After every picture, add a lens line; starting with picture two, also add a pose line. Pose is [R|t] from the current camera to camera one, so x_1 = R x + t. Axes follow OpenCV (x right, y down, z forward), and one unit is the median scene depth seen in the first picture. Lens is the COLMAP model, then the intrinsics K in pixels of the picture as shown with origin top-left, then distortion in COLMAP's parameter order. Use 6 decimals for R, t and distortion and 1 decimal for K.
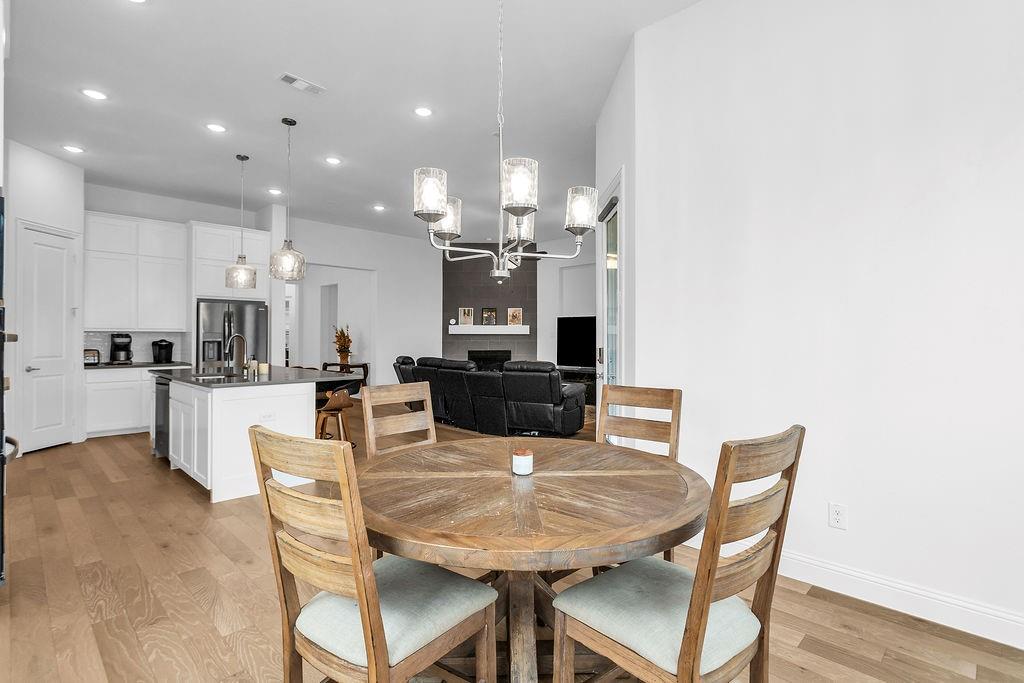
lens RADIAL K [[497.0, 0, 513.2], [0, 497.0, 335.9], [0, 0, 1]] dist [0.001325, 0.000528]
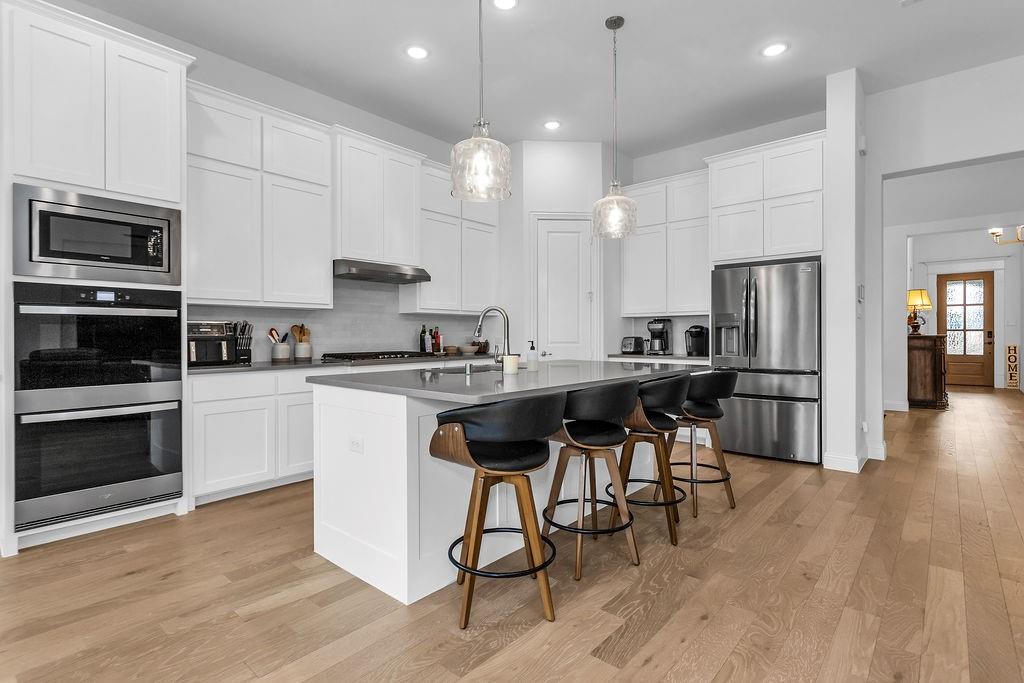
lens RADIAL K [[497.0, 0, 513.2], [0, 497.0, 335.9], [0, 0, 1]] dist [0.001325, 0.000528]
pose [[0.056668, -0.001045, -0.998393, 0.049585], [0.003874, 0.999992, -0.000826, 0.022889], [0.998386, -0.003821, 0.056672, 0.661764]]
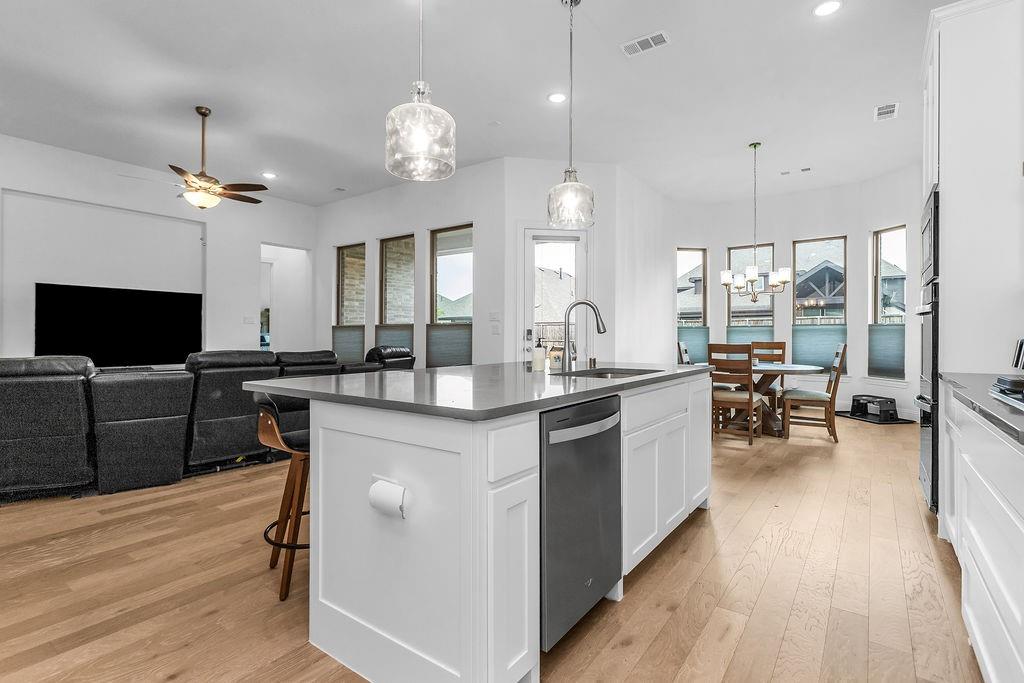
lens RADIAL K [[493.3, 0, 511.9], [0, 493.3, 334.8], [0, 0, 1]] dist [0.001050, 0.001174]
pose [[-0.143881, -0.001234, 0.989594, -0.739048], [-0.004954, 0.999988, 0.000527, 0.024395], [-0.989583, -0.004826, -0.143885, 0.777824]]
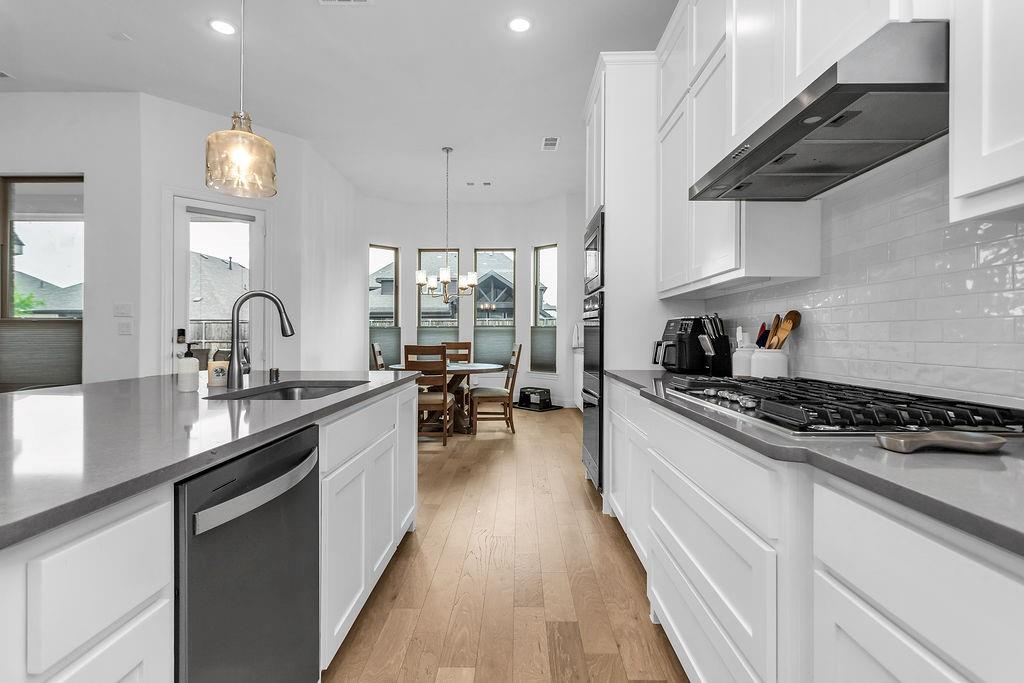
lens RADIAL K [[493.3, 0, 511.9], [0, 493.3, 334.8], [0, 0, 1]] dist [0.001050, 0.001174]
pose [[-0.689816, -0.002791, 0.723980, -0.670303], [-0.005718, 0.999982, -0.001593, 0.021885], [-0.723962, -0.005238, -0.689819, 0.758258]]
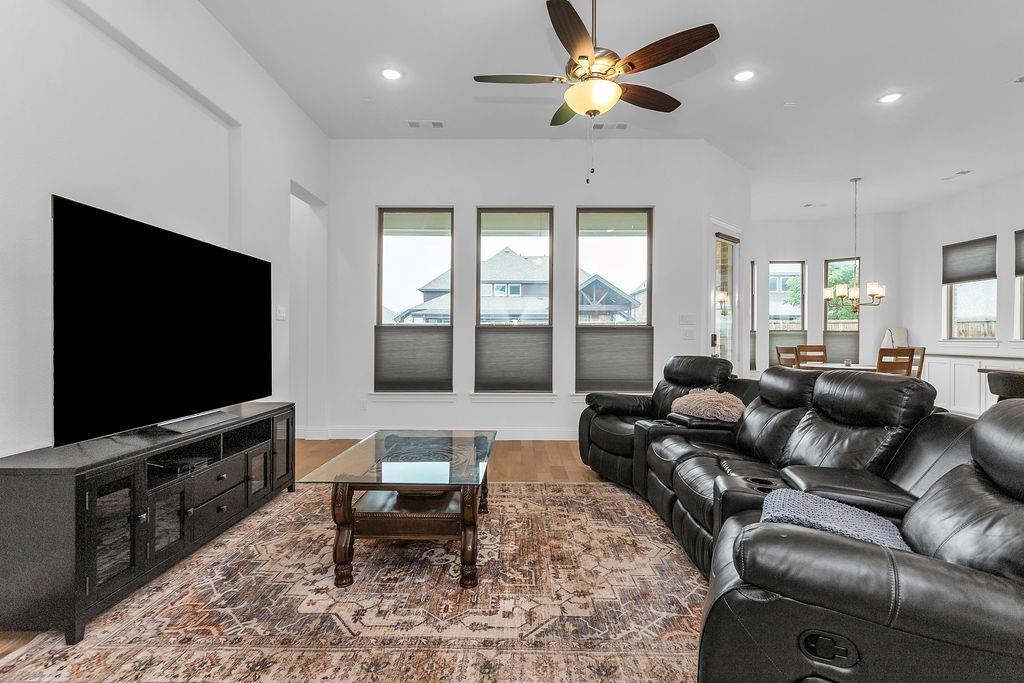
lens RADIAL K [[493.3, 0, 511.9], [0, 493.3, 334.8], [0, 0, 1]] dist [0.001050, 0.001174]
pose [[-0.692198, -0.003162, 0.721701, -0.234301], [-0.008049, 0.999962, -0.003339, 0.021313], [-0.721663, -0.008121, -0.692197, 1.402727]]
